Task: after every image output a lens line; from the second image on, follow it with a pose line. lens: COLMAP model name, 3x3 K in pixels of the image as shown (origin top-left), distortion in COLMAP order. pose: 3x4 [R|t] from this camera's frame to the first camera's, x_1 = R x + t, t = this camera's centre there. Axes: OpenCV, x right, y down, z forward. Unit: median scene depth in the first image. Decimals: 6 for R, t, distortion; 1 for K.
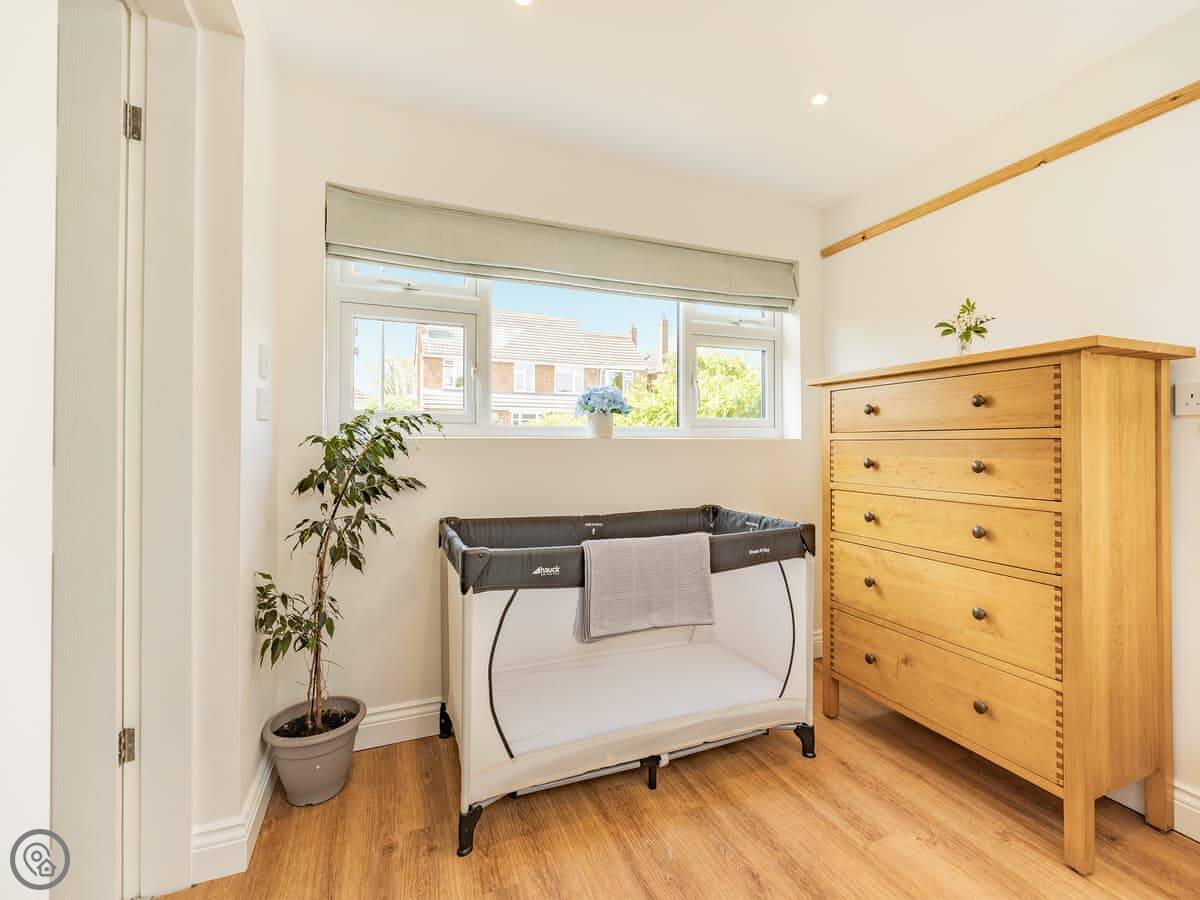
lens RADIAL K [[538.8, 0, 600.0], [0, 538.8, 450.0], [0, 0, 1]] dist [-0.015579, 0.000108]
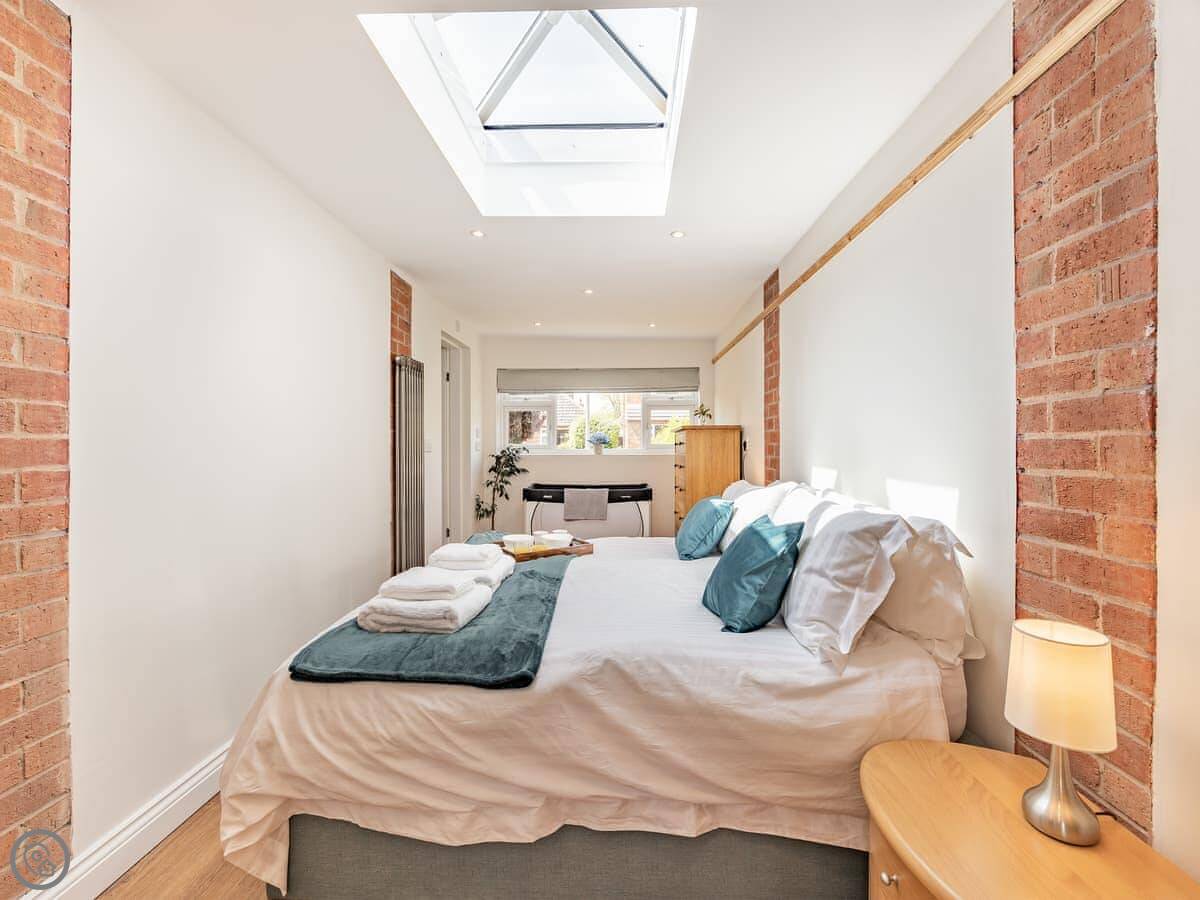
lens RADIAL K [[538.8, 0, 600.0], [0, 538.8, 450.0], [0, 0, 1]] dist [-0.015579, 0.000108]
pose [[0.908161, 0.000711, -0.418621, 1.360905], [-0.001761, 0.999996, -0.002121, -0.047991], [0.418618, 0.002663, 0.908158, -1.610677]]
